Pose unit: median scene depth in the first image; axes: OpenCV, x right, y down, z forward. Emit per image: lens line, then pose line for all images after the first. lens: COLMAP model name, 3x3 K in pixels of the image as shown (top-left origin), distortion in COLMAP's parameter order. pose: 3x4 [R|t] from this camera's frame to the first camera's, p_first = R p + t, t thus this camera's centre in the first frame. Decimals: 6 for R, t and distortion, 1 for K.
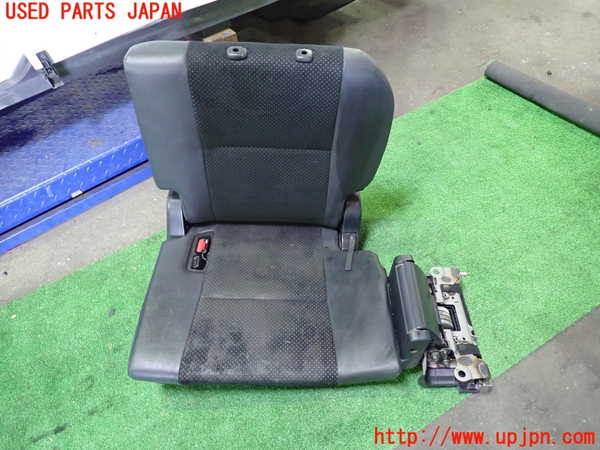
lens RADIAL K [[441.3, 0, 301.1], [0, 441.3, 220.3], [0, 0, 1]] dist [0.007044, 0.000296]
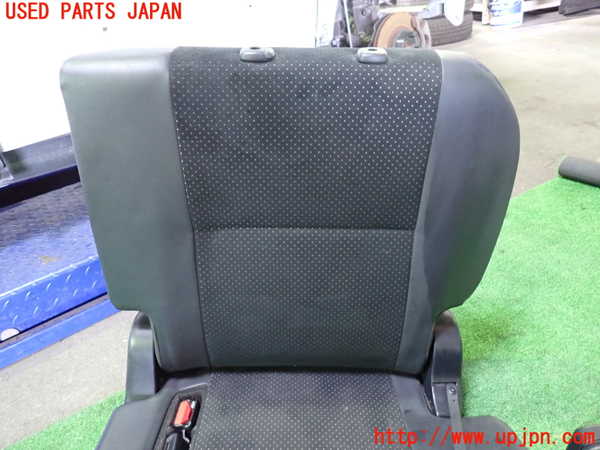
lens RADIAL K [[444.8, 0, 300.0], [0, 444.8, 225.0], [0, 0, 1]] dist [0.003910, 0.002547]
pose [[0.999609, -0.026495, -0.008936, -0.074657], [0.022028, 0.943034, -0.331967, 0.025794], [0.017222, 0.331641, 0.943249, 0.435854]]
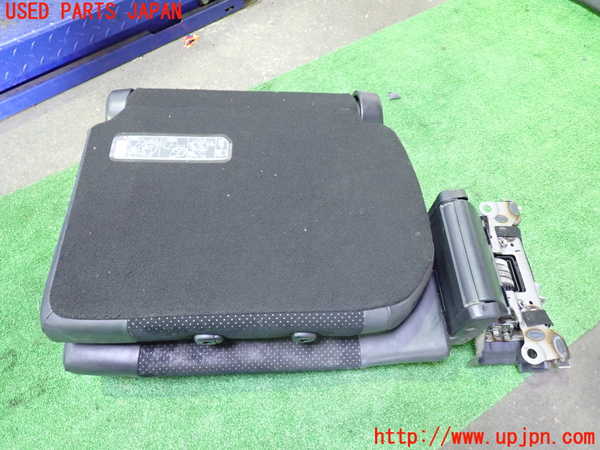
lens RADIAL K [[441.3, 0, 301.1], [0, 441.3, 220.3], [0, 0, 1]] dist [0.007044, 0.000296]
pose [[0.994678, 0.009361, 0.102610, -0.093145], [-0.023666, 0.989996, 0.139098, 0.037912], [-0.100281, -0.140786, 0.984948, 0.294349]]
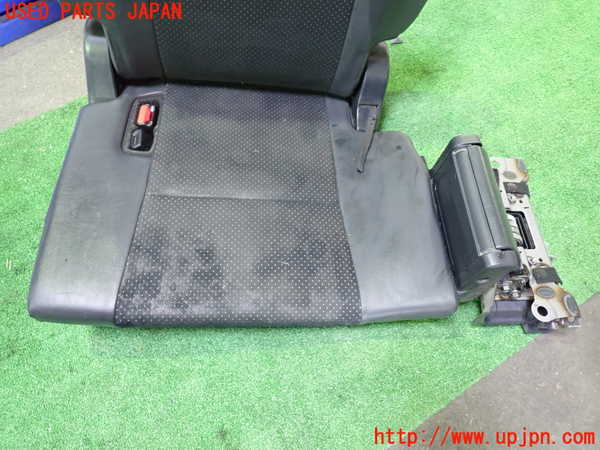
lens RADIAL K [[441.3, 0, 301.1], [0, 441.3, 220.3], [0, 0, 1]] dist [0.007044, 0.000296]
pose [[0.993761, 0.009896, 0.111093, -0.075821], [-0.034547, 0.974381, 0.222234, 0.061346], [-0.106048, -0.224686, 0.968643, 0.350411]]
